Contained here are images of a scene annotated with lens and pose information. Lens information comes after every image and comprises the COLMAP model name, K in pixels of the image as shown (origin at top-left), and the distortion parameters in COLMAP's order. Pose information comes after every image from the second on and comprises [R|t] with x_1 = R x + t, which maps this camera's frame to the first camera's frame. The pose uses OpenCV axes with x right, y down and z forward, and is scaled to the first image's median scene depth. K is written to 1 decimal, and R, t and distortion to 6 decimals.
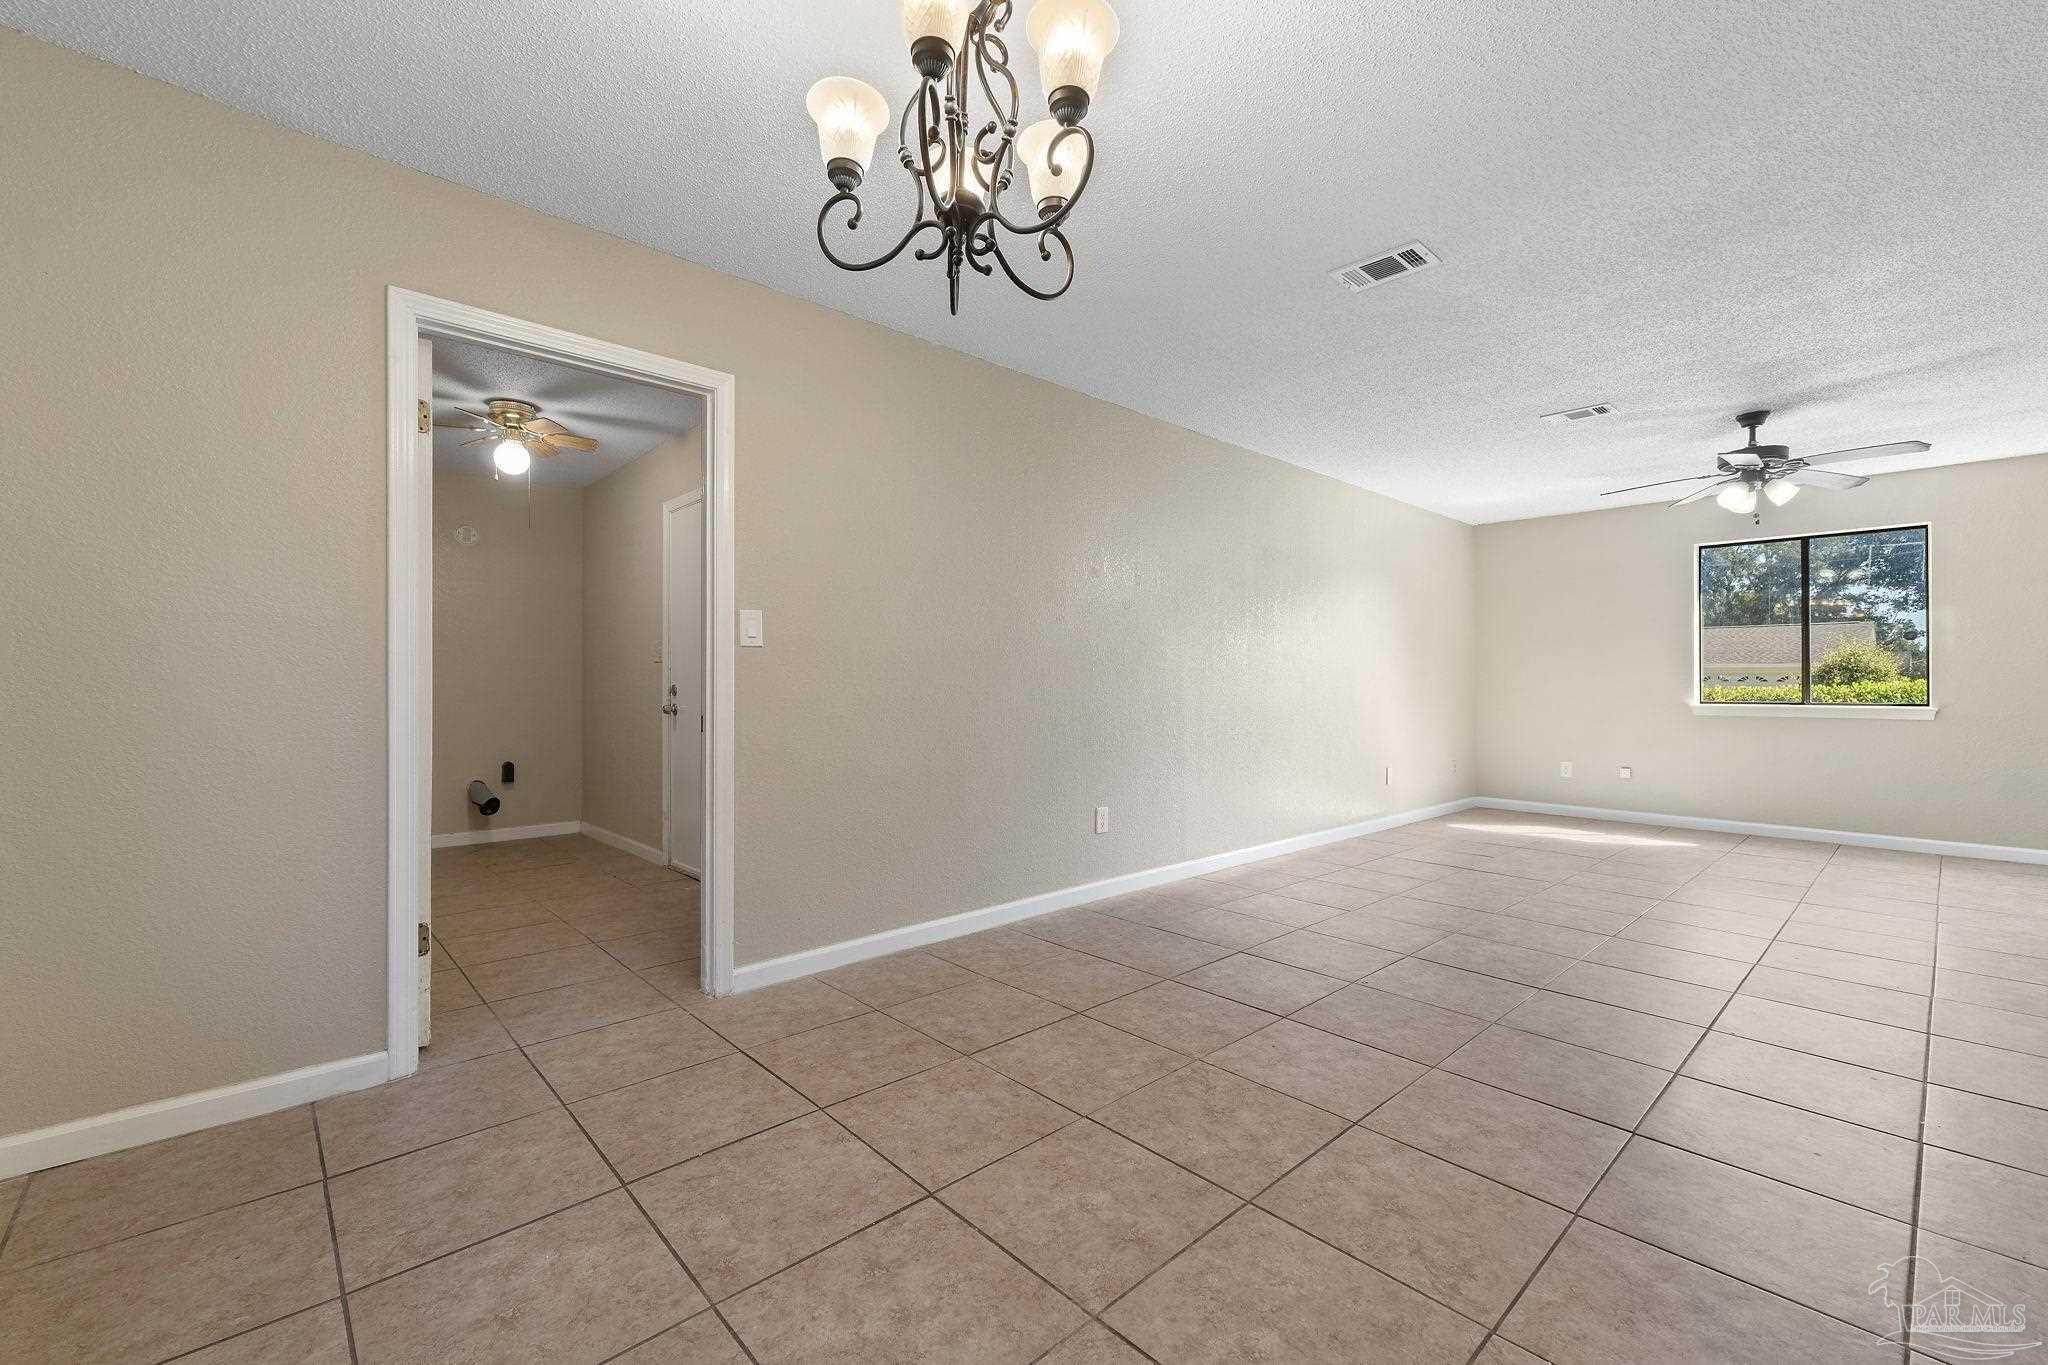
lens RADIAL K [[853.9, 0, 1025.1], [0, 853.9, 678.6], [0, 0, 1]] dist [0.004181, 0.000360]
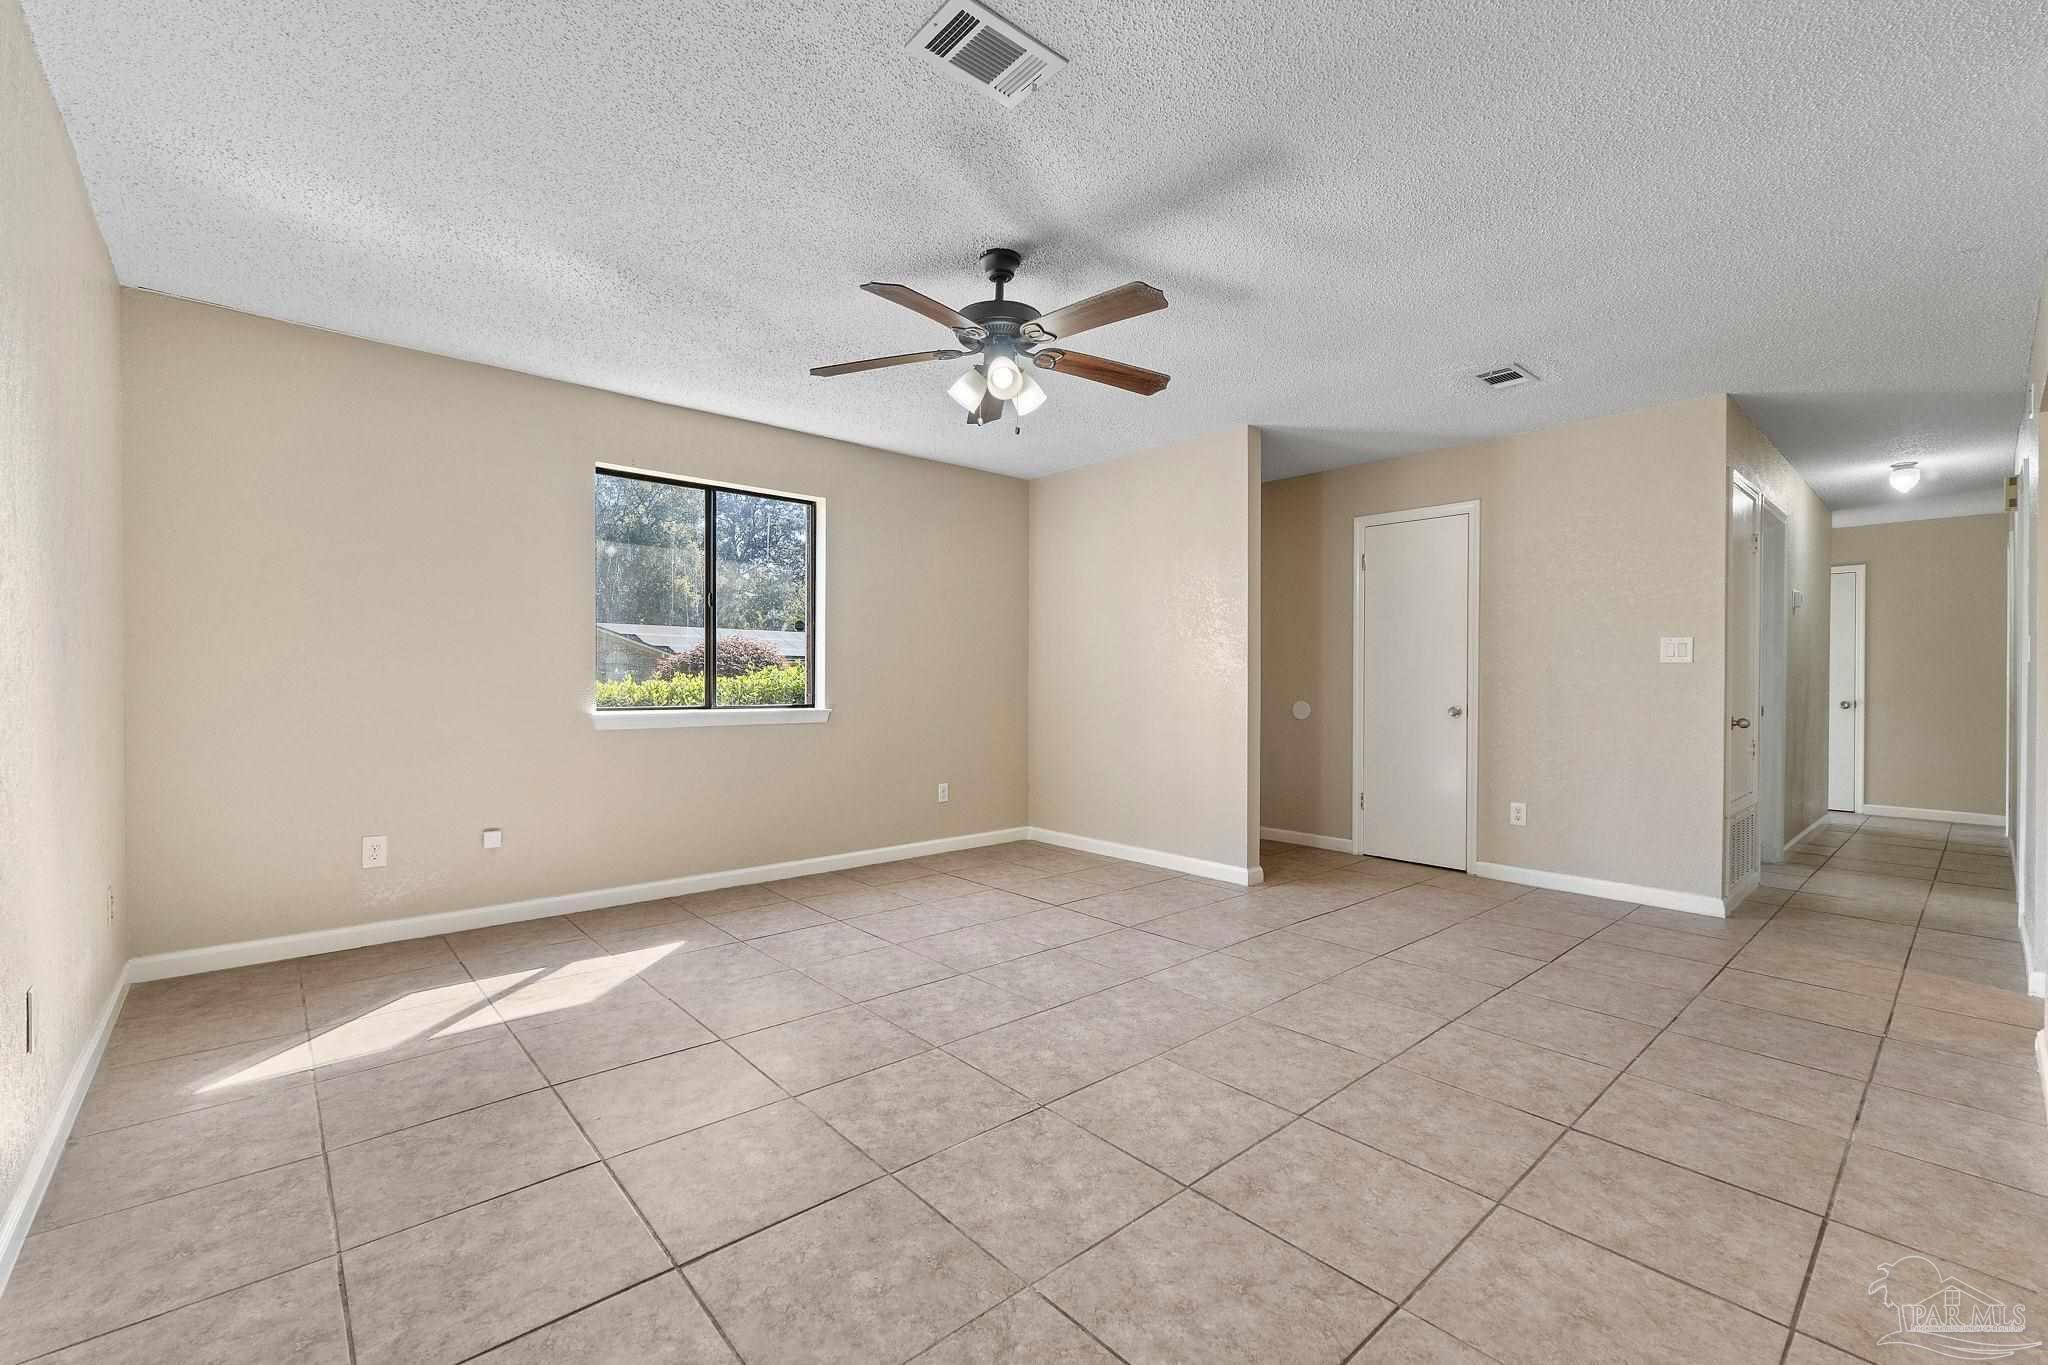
lens RADIAL K [[853.9, 0, 1025.1], [0, 853.9, 678.6], [0, 0, 1]] dist [0.004181, 0.000360]
pose [[0.017781, -0.004855, 0.999830, 0.331533], [-0.006189, 0.999969, 0.004966, -0.002089], [-0.999823, -0.006276, 0.017751, 1.475327]]
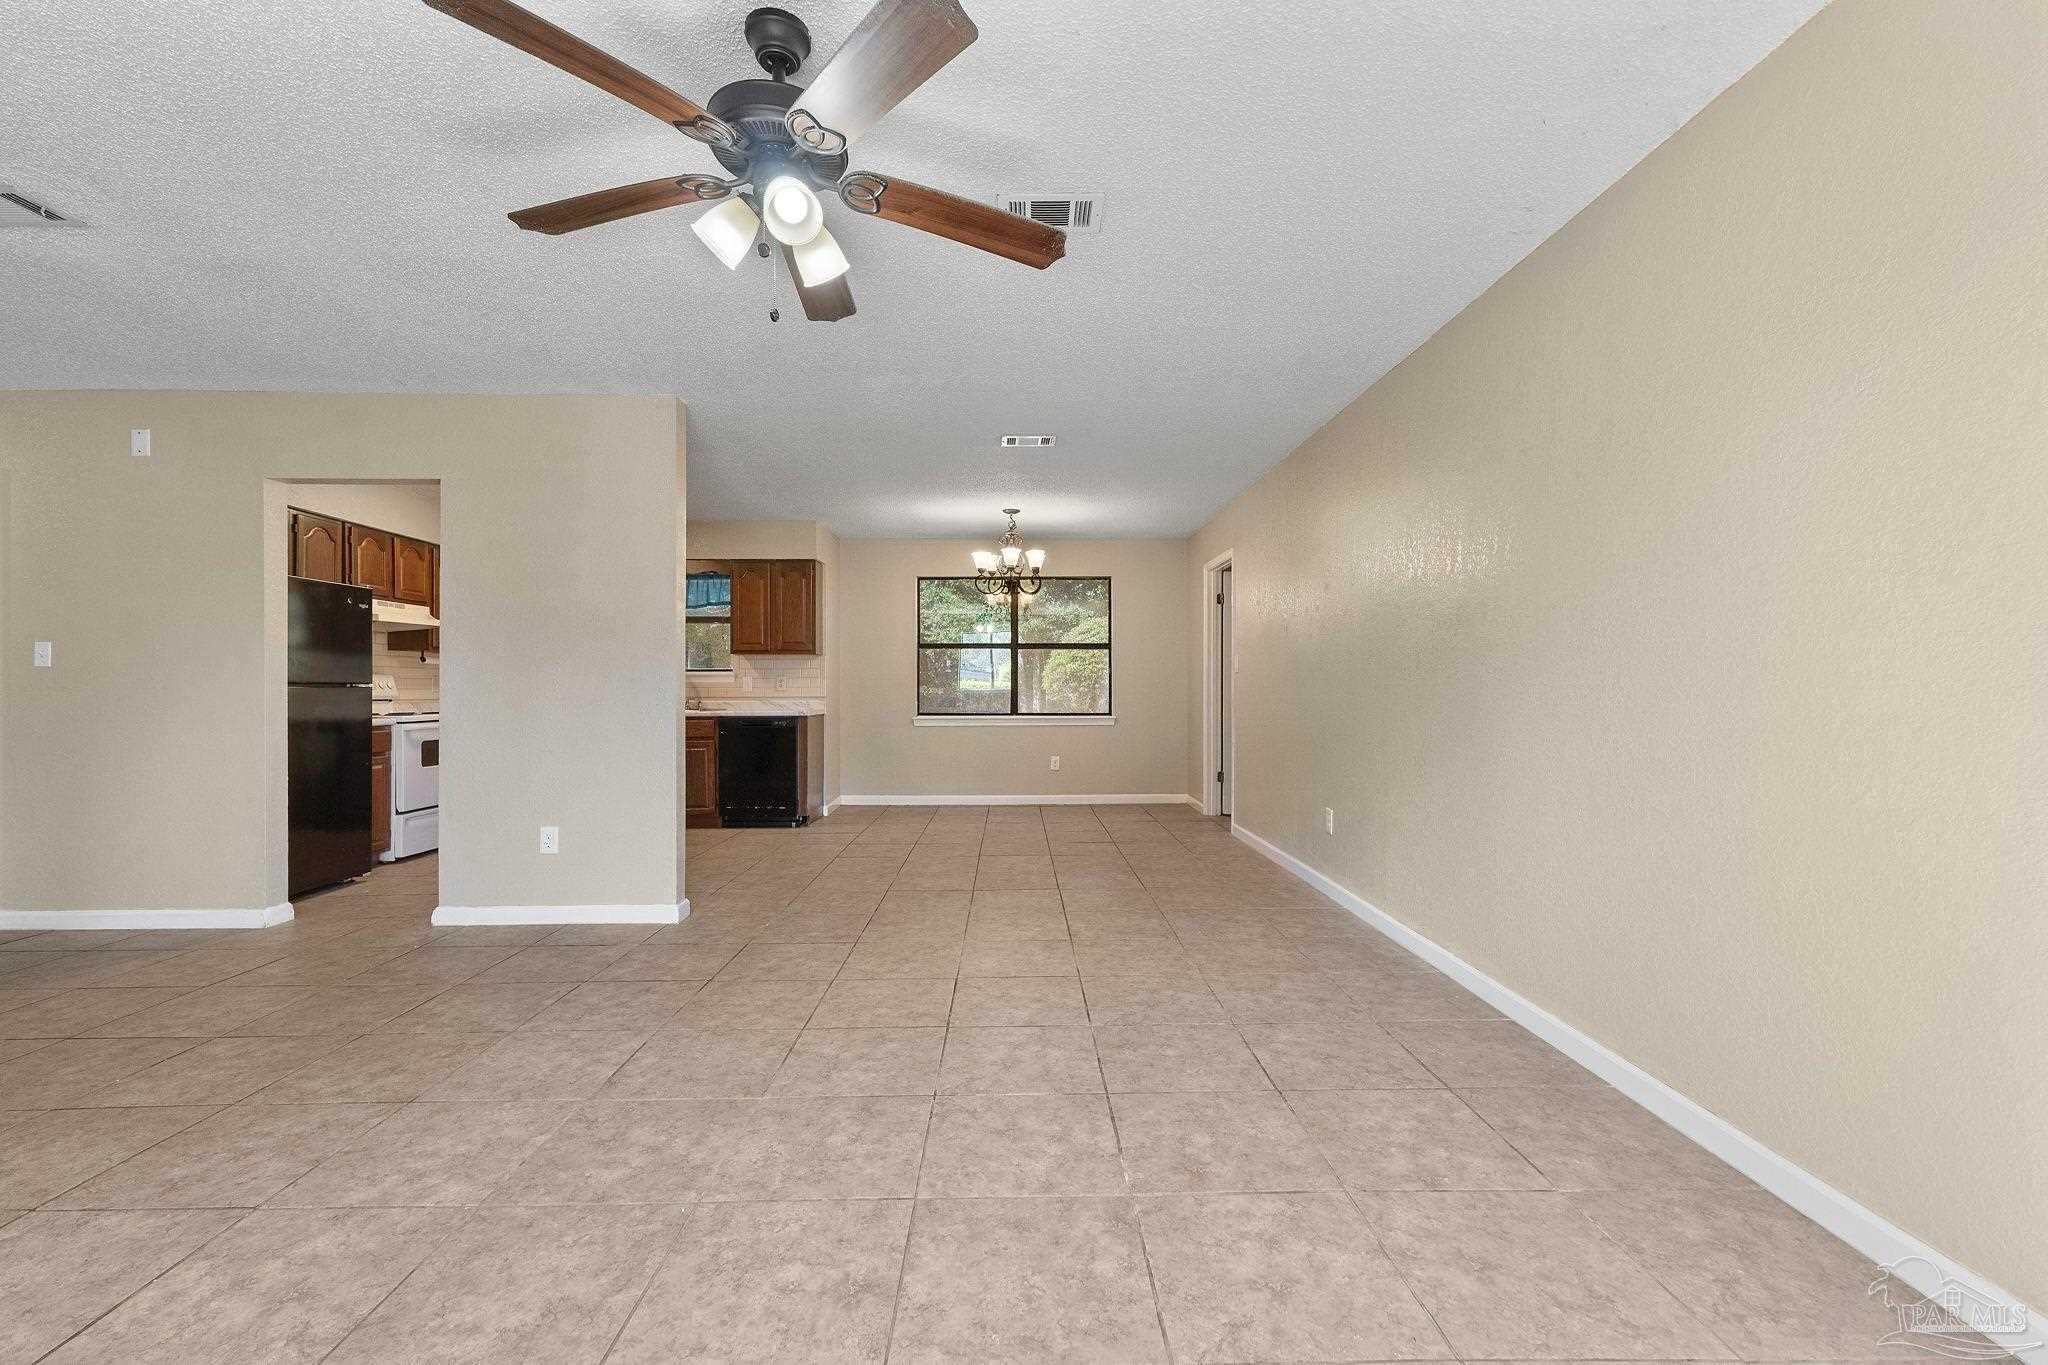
lens RADIAL K [[853.9, 0, 1025.1], [0, 853.9, 678.6], [0, 0, 1]] dist [0.004181, 0.000360]
pose [[-0.665721, -0.010709, -0.746124, 1.616460], [0.000193, 0.999895, -0.014523, 0.008796], [0.746201, -0.009813, -0.665648, 2.057034]]
